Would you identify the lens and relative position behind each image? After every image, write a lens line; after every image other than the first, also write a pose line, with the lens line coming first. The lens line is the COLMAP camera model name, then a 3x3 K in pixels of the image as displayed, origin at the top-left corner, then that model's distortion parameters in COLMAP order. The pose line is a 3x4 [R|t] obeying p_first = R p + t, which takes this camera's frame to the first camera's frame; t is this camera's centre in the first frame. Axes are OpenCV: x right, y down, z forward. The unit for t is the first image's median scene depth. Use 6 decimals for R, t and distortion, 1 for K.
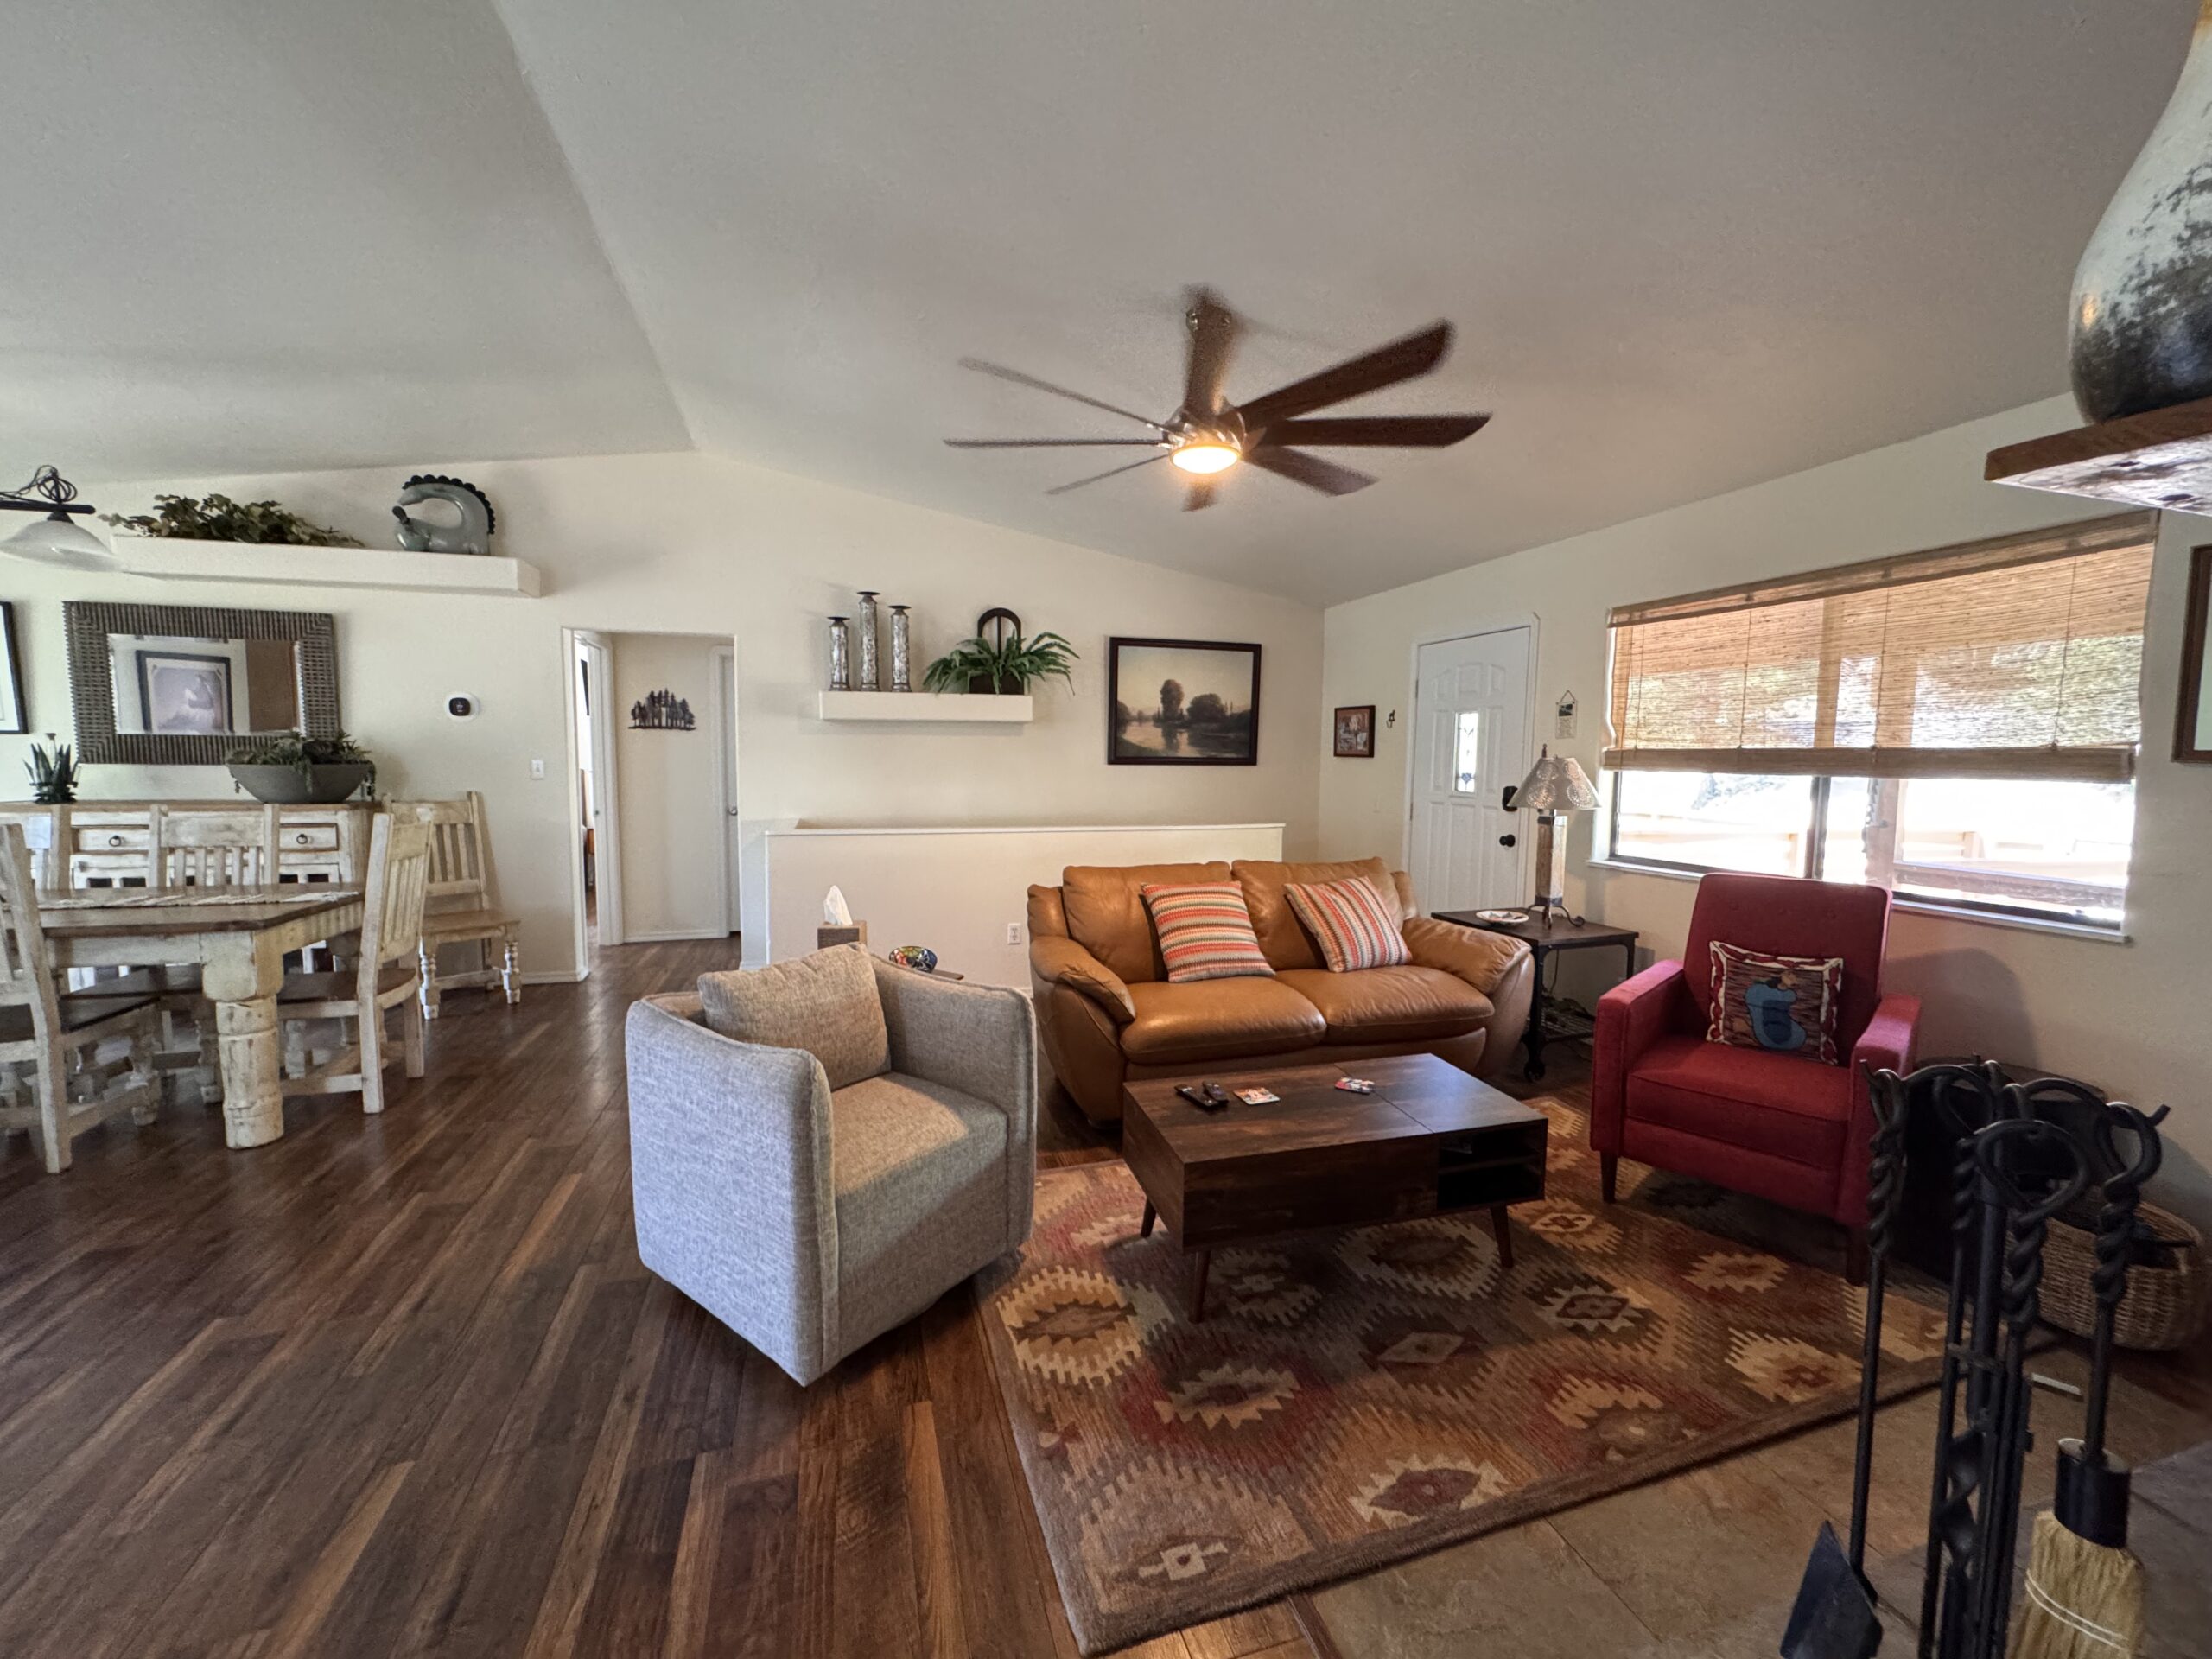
lens RADIAL K [[893.7, 0, 1106.0], [0, 893.7, 829.5], [0, 0, 1]] dist [0.000528, -0.000098]
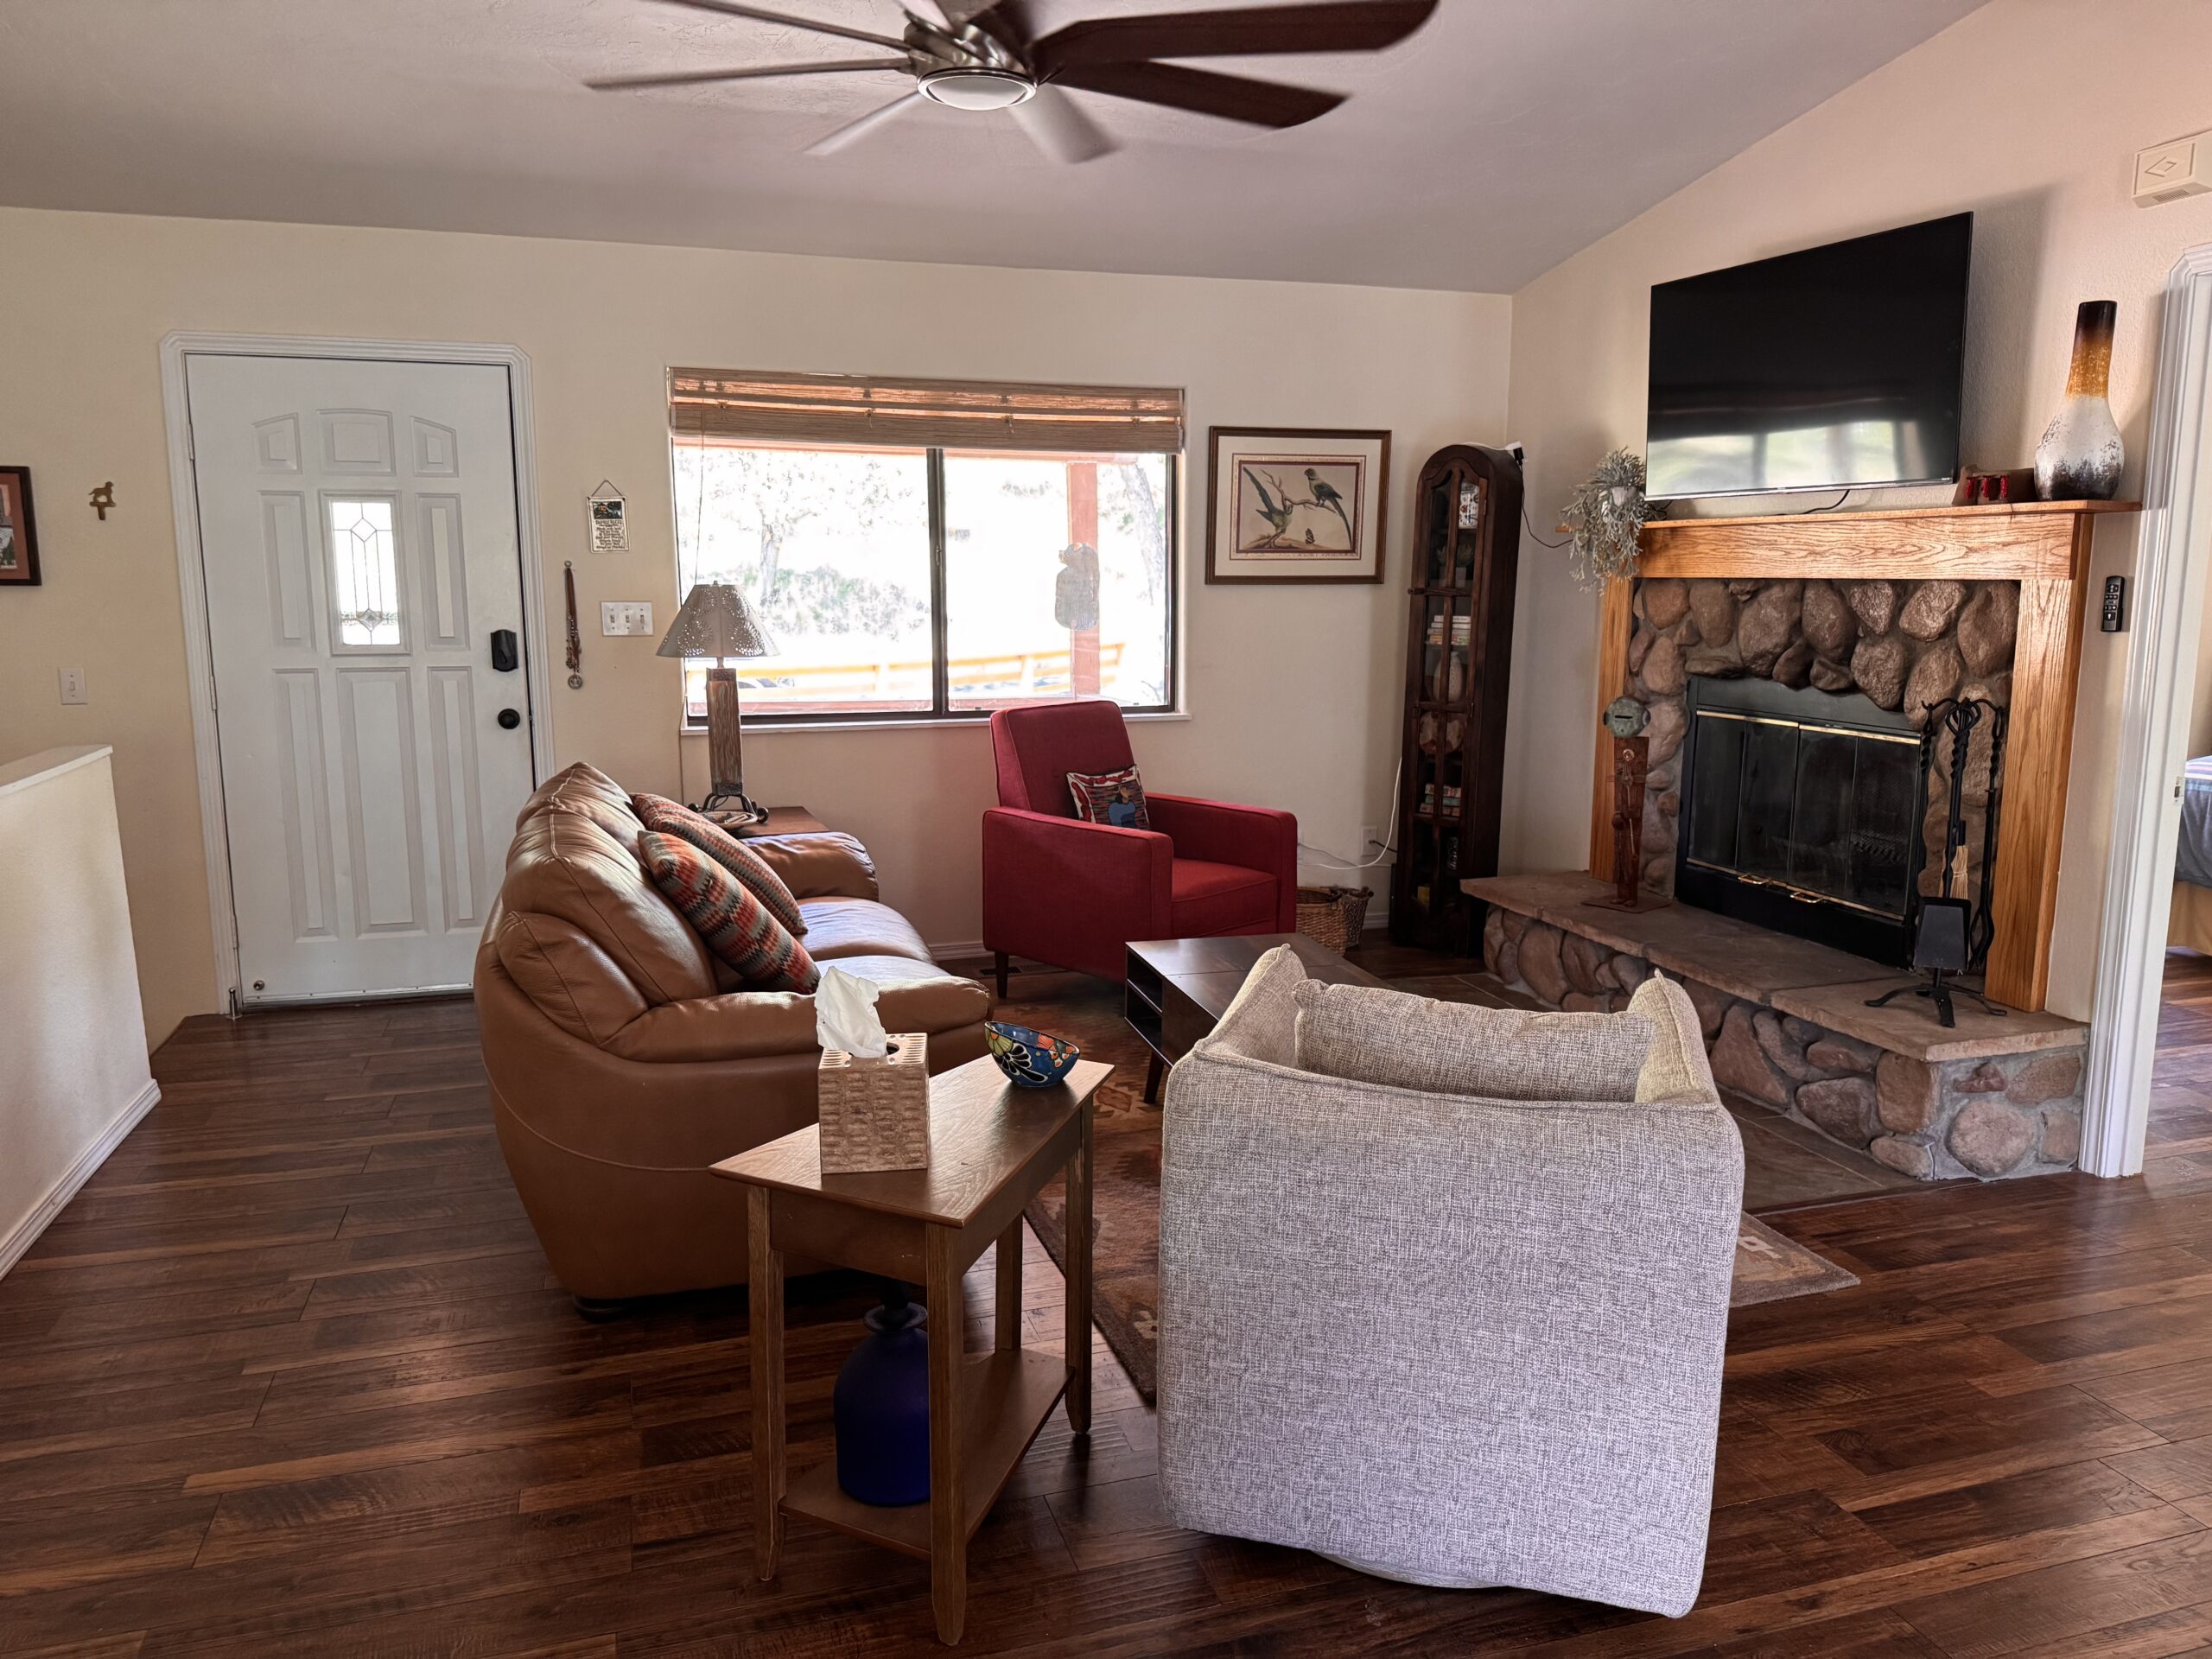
lens RADIAL K [[1561.0, 0, 1106.0], [0, 1561.0, 829.5], [0, 0, 1]] dist [0.094501, -0.156108]
pose [[-0.013109, -0.171314, 0.985129, -0.694737], [0.083496, 0.981586, 0.171808, -0.070852], [-0.996422, 0.084507, 0.001436, 0.649435]]
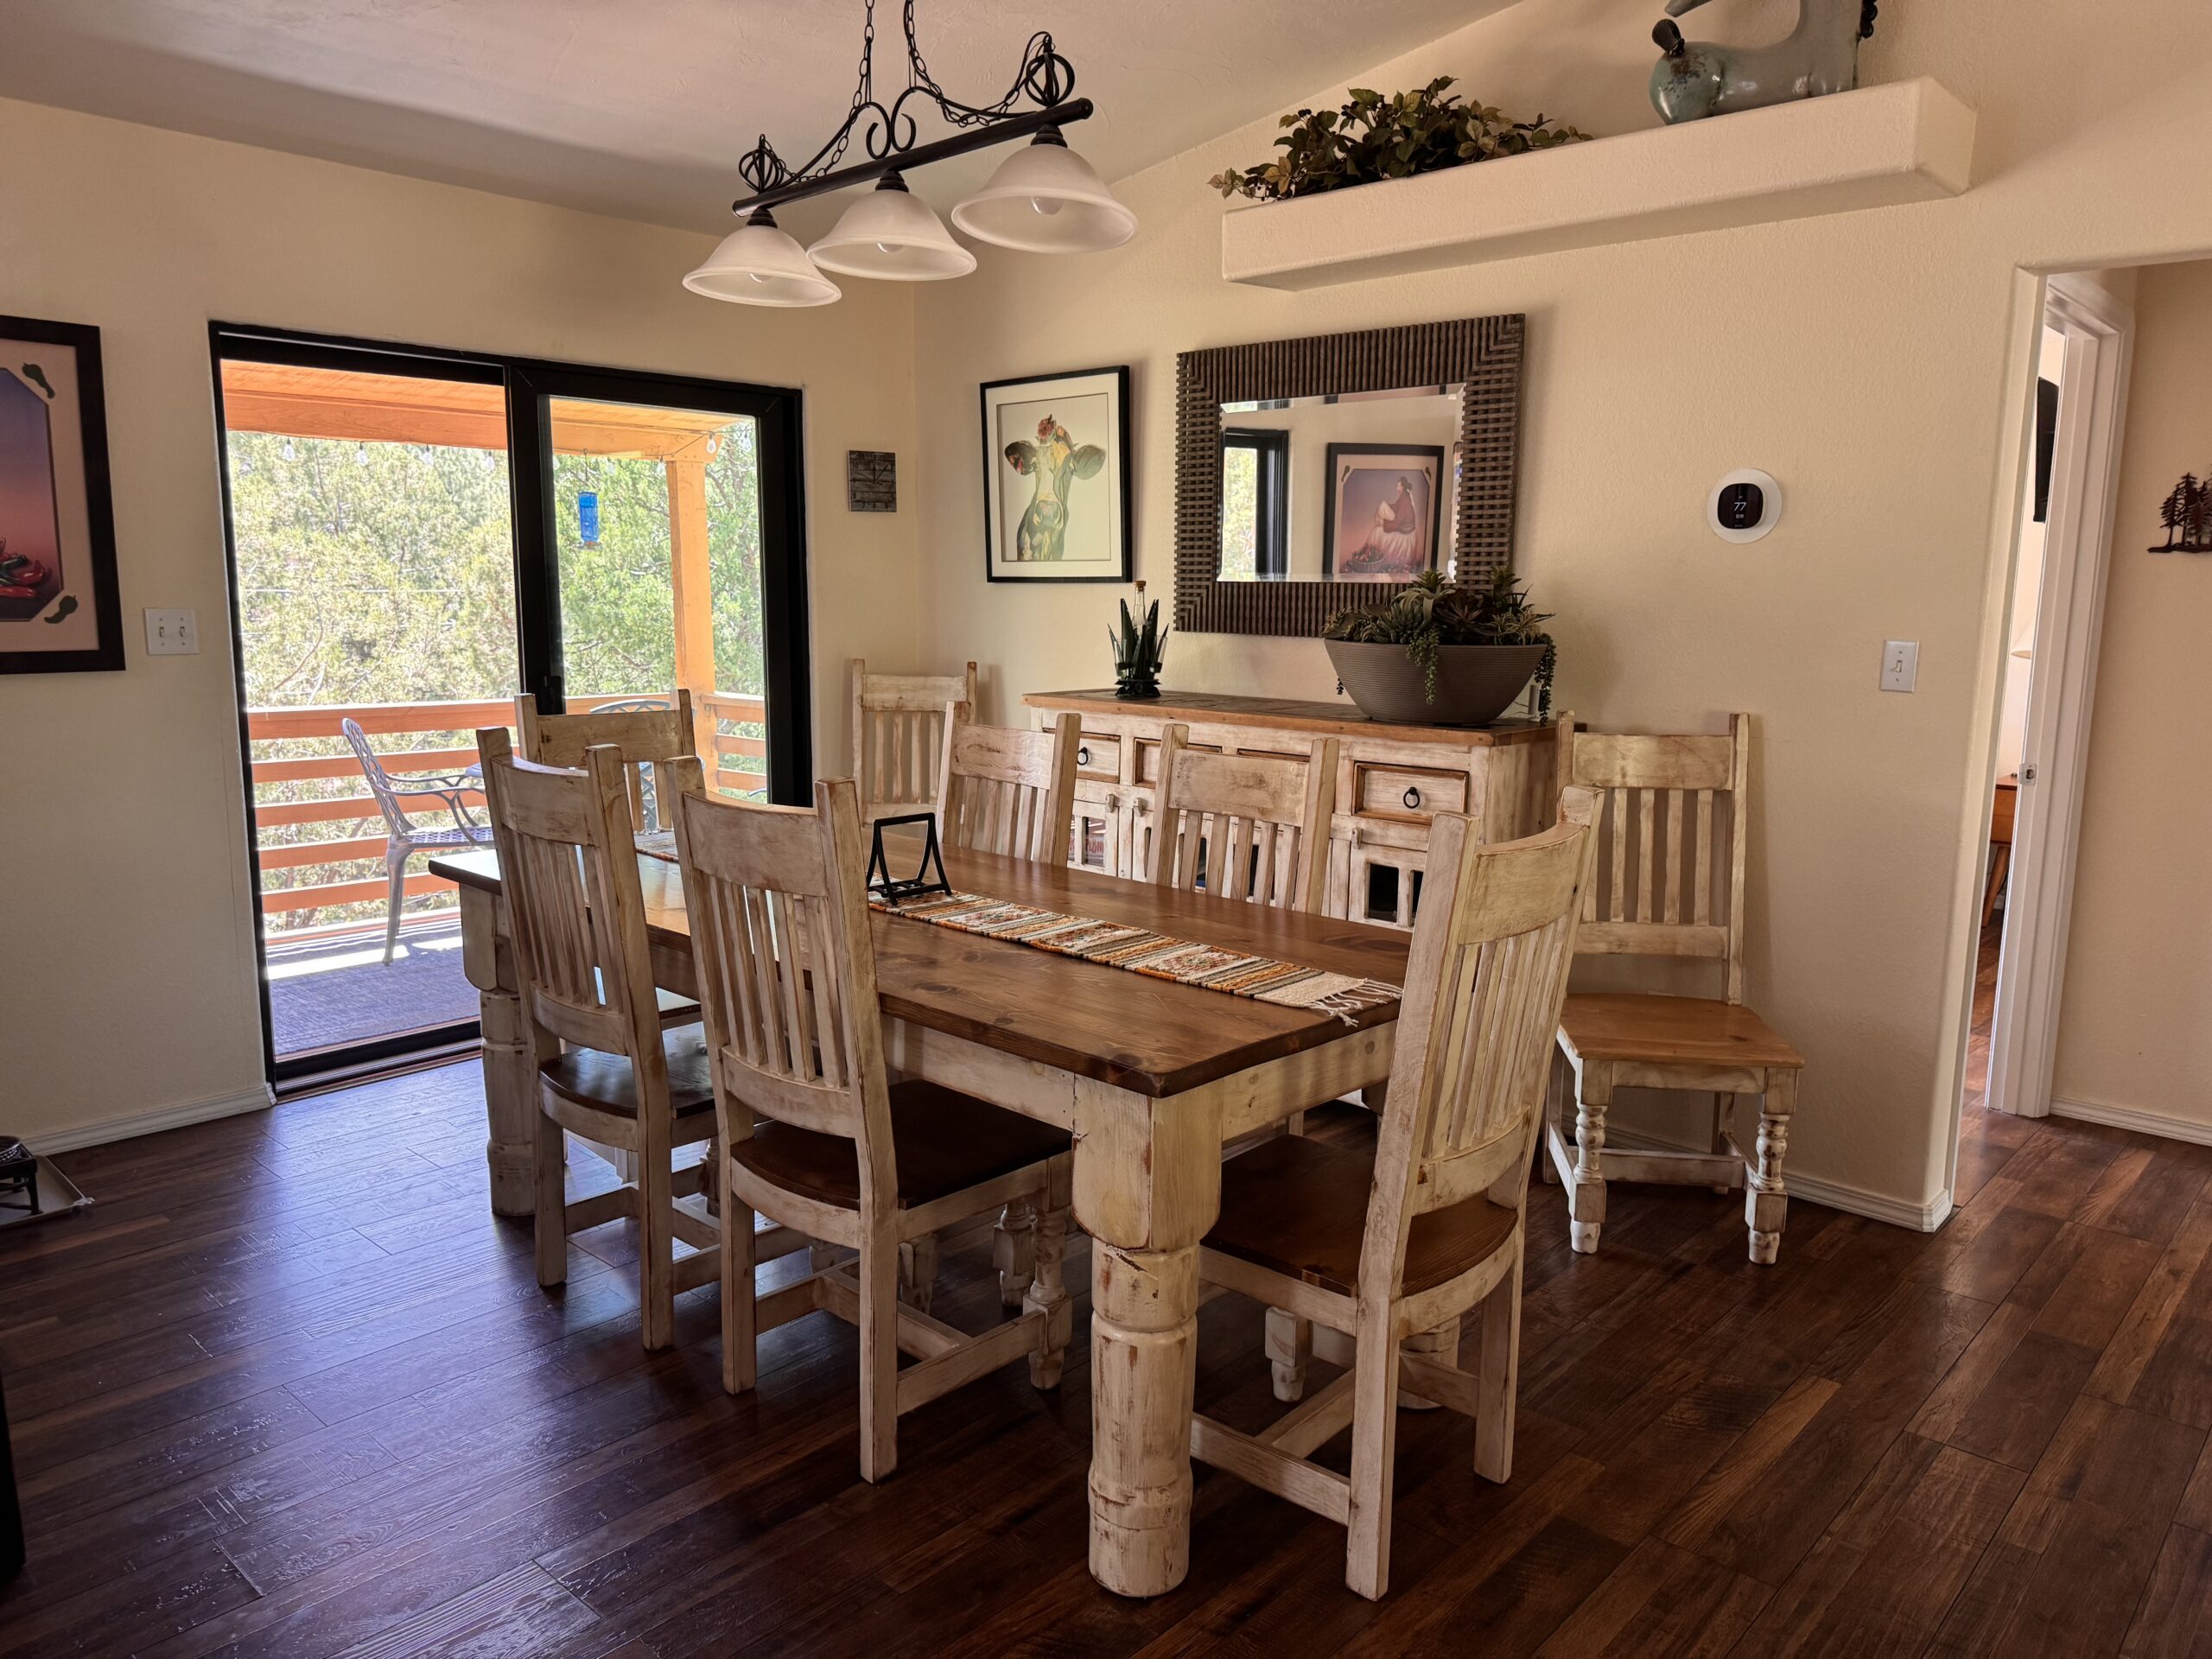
lens RADIAL K [[1561.0, 0, 1106.0], [0, 1561.0, 829.5], [0, 0, 1]] dist [0.094501, -0.156108]
pose [[0.514726, 0.131472, -0.847214, -0.266518], [-0.079401, 0.991236, 0.105581, -0.048736], [0.853670, 0.012925, 0.520654, 0.419791]]
